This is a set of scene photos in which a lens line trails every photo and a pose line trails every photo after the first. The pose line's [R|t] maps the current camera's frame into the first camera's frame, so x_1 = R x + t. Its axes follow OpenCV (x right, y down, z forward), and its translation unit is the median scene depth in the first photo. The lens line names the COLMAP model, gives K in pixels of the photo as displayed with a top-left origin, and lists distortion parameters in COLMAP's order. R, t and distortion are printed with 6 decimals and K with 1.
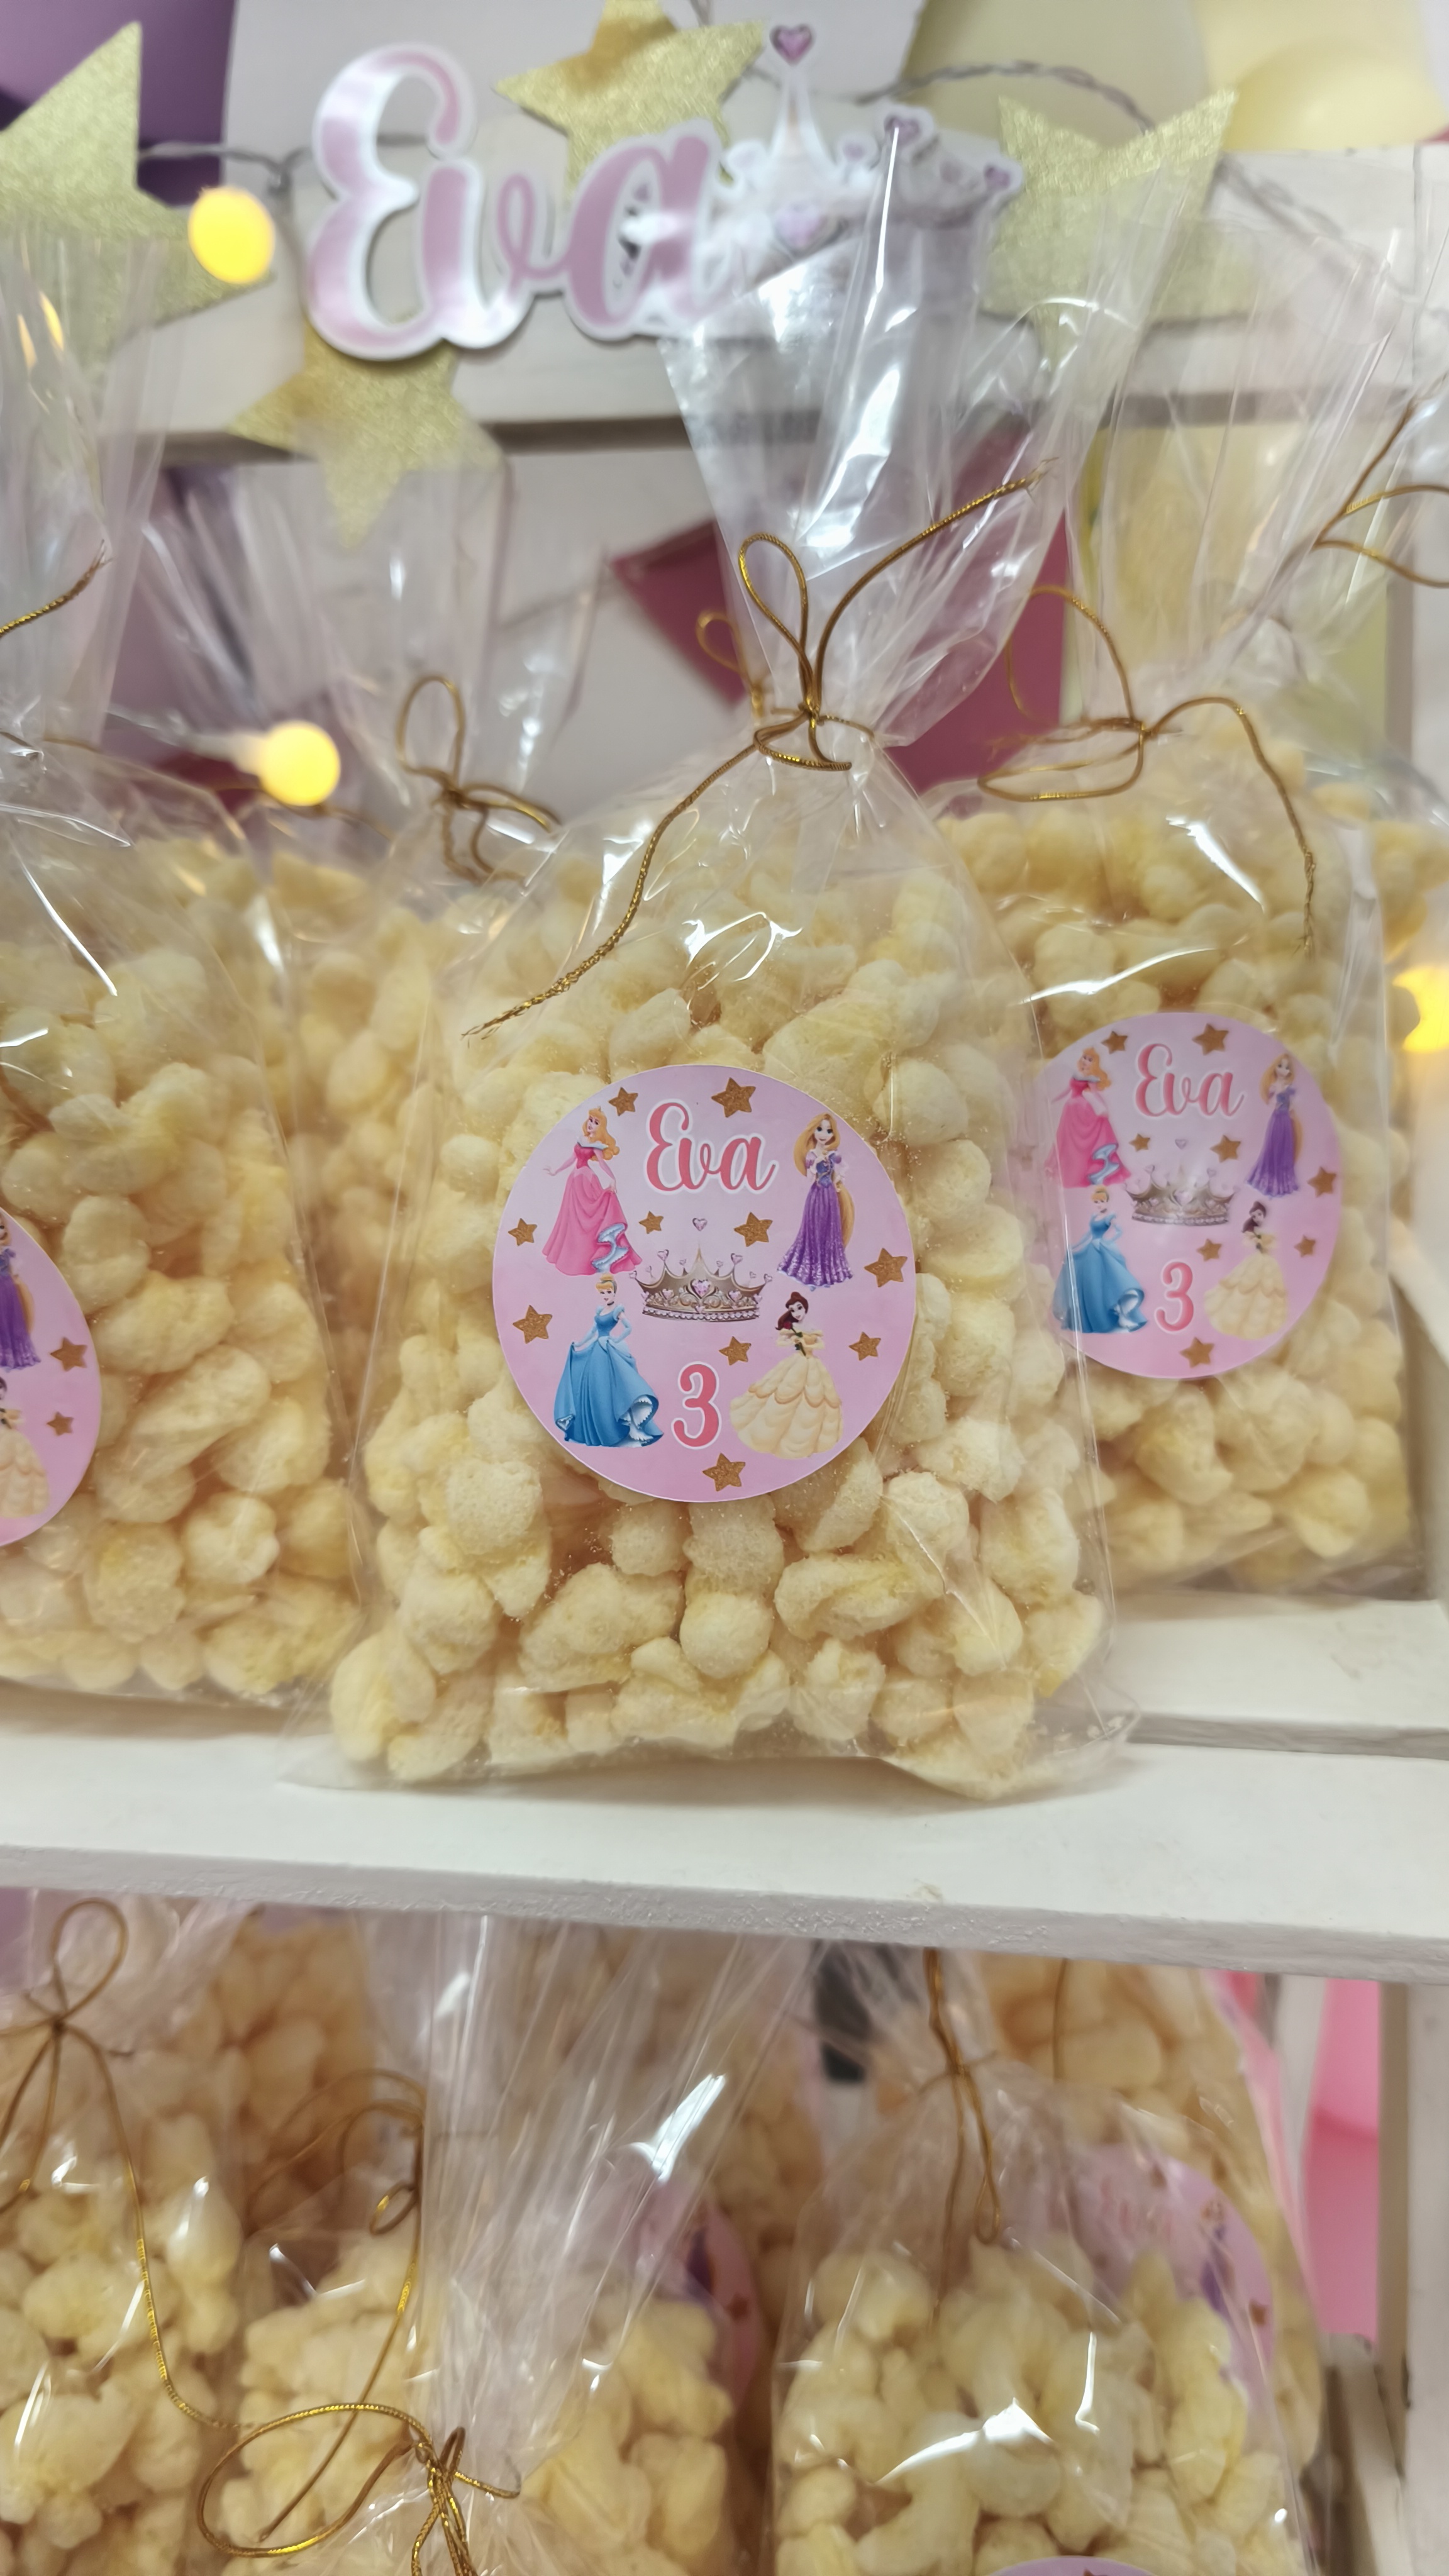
lens RADIAL K [[1693.8, 0, 724.5], [0, 1693.8, 1288.0], [0, 0, 1]] dist [-0.004494, -0.002595]
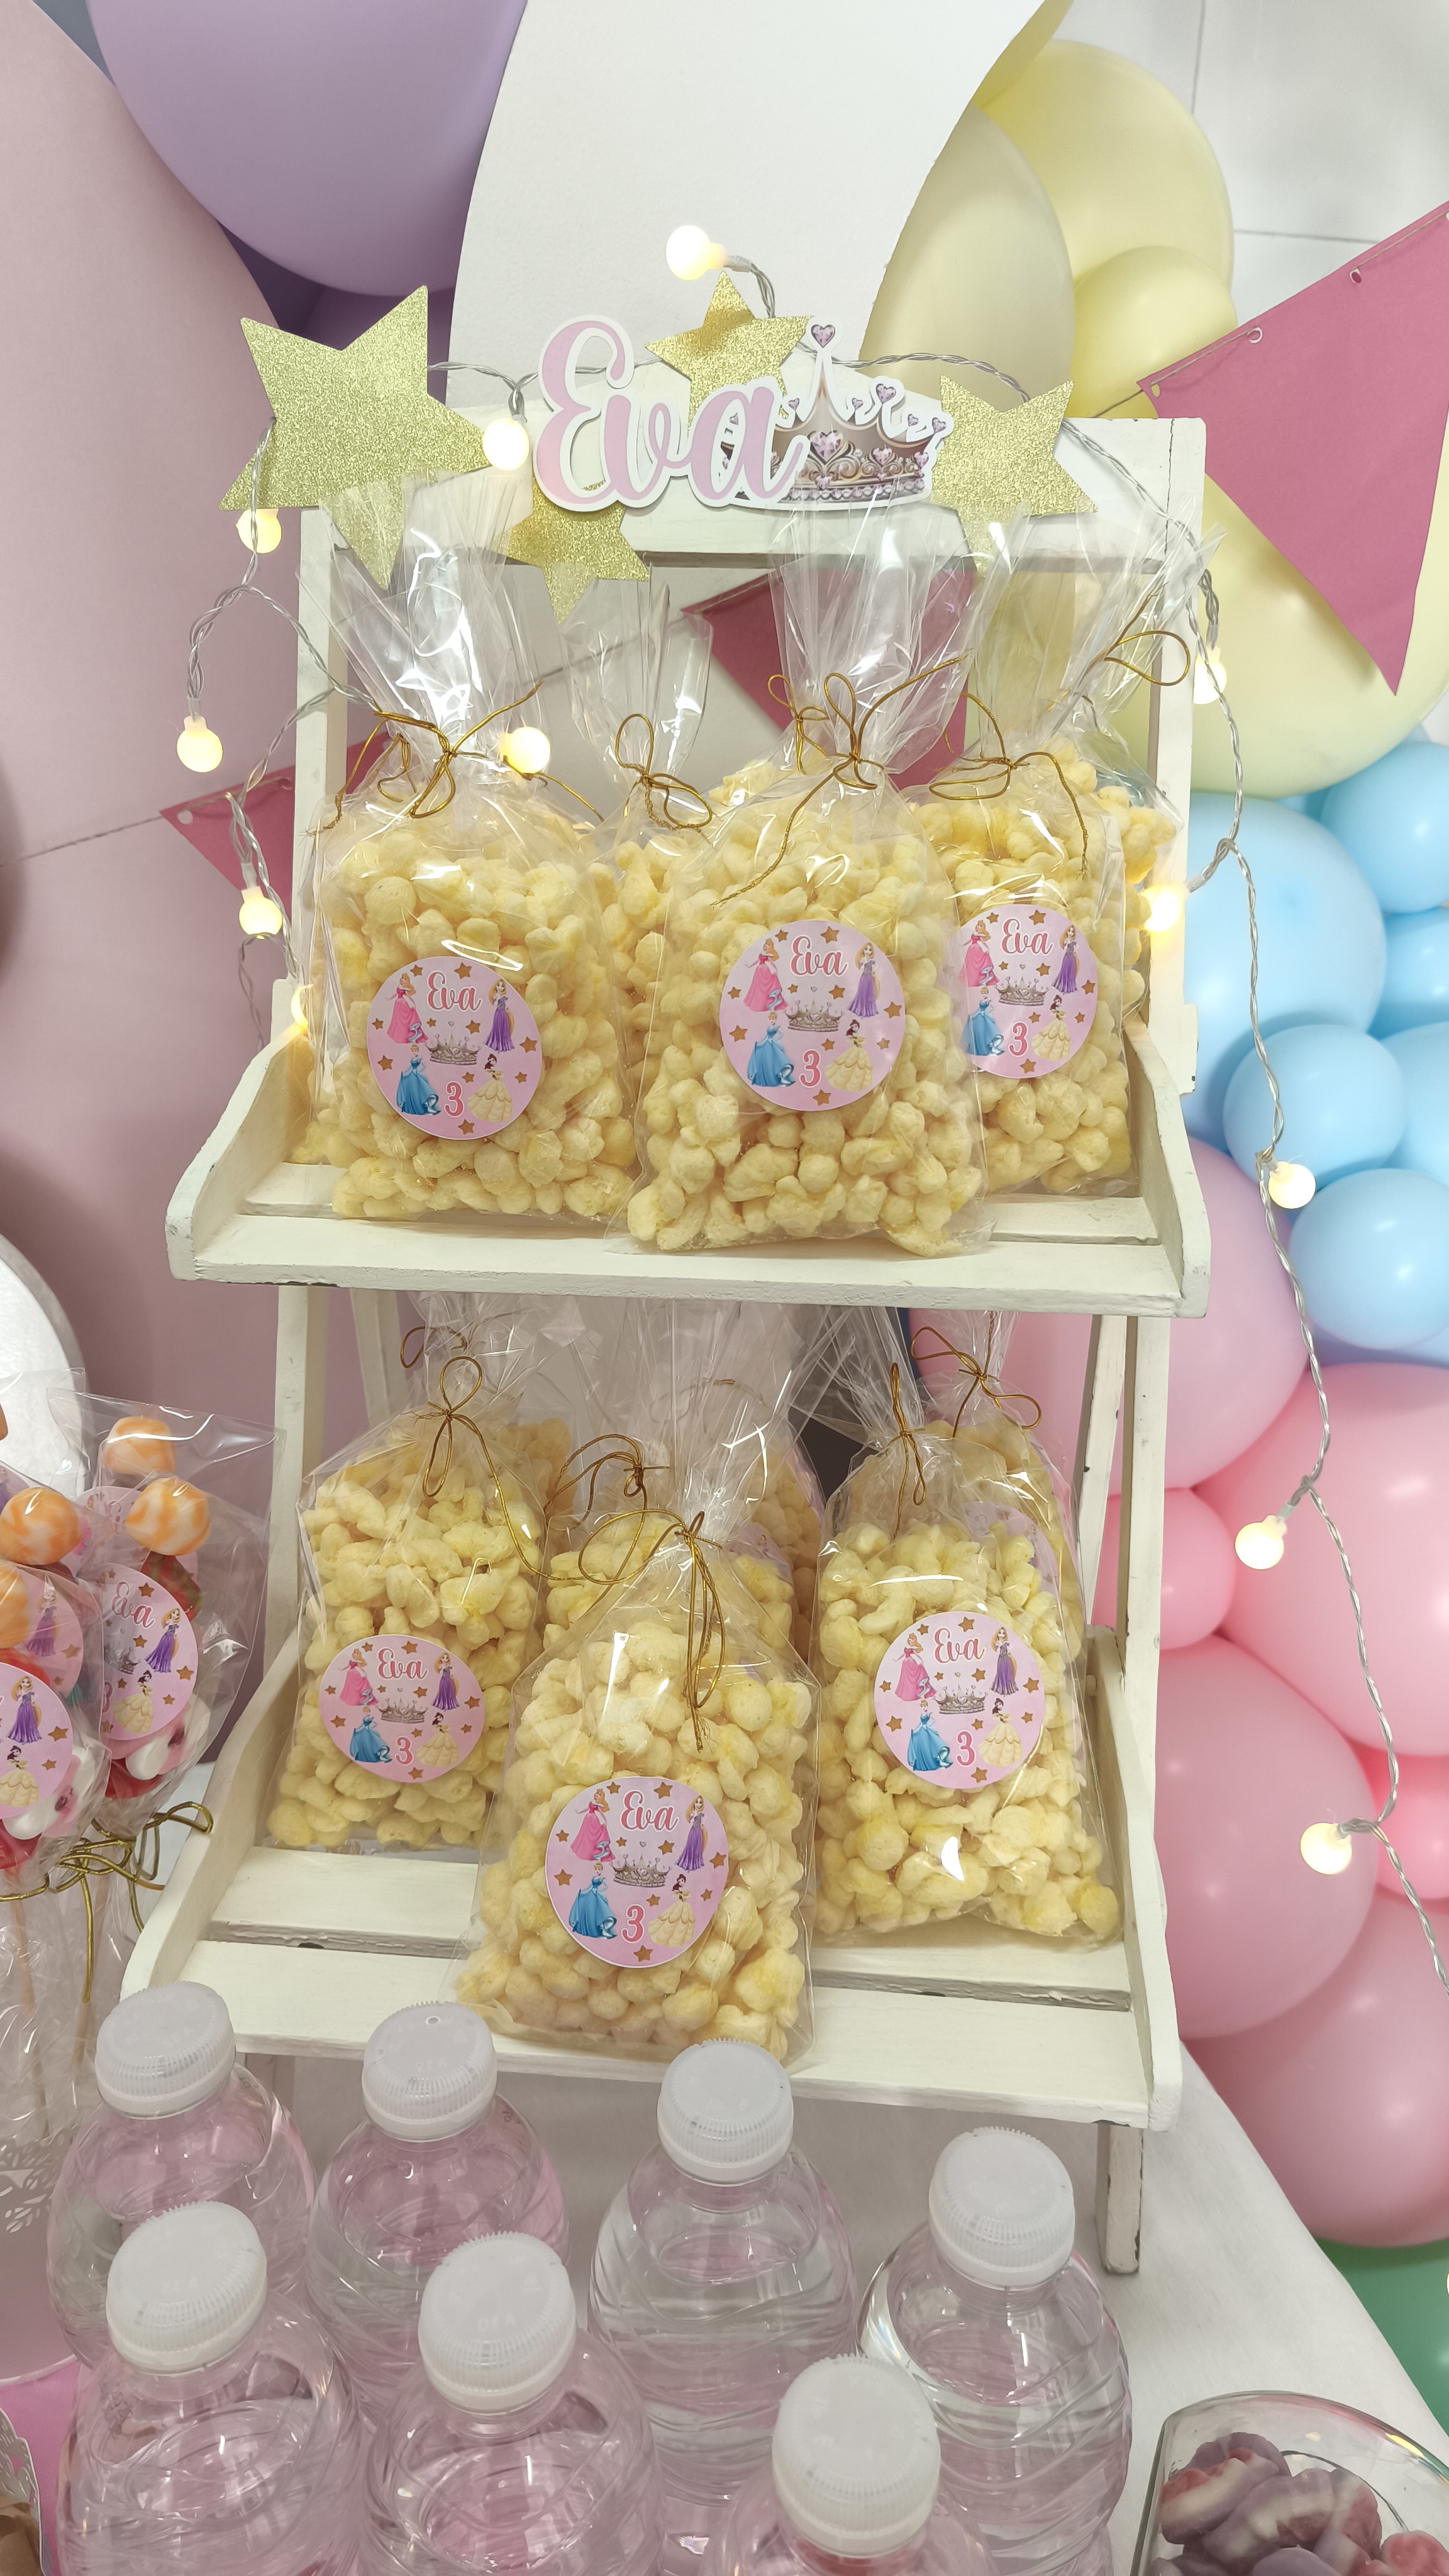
lens RADIAL K [[1693.8, 0, 724.5], [0, 1693.8, 1288.0], [0, 0, 1]] dist [-0.004494, -0.002595]
pose [[0.997554, 0.010017, 0.069184, -0.262474], [-0.013739, 0.998472, 0.053532, 0.222069], [-0.068542, -0.054352, 0.996167, -1.186846]]
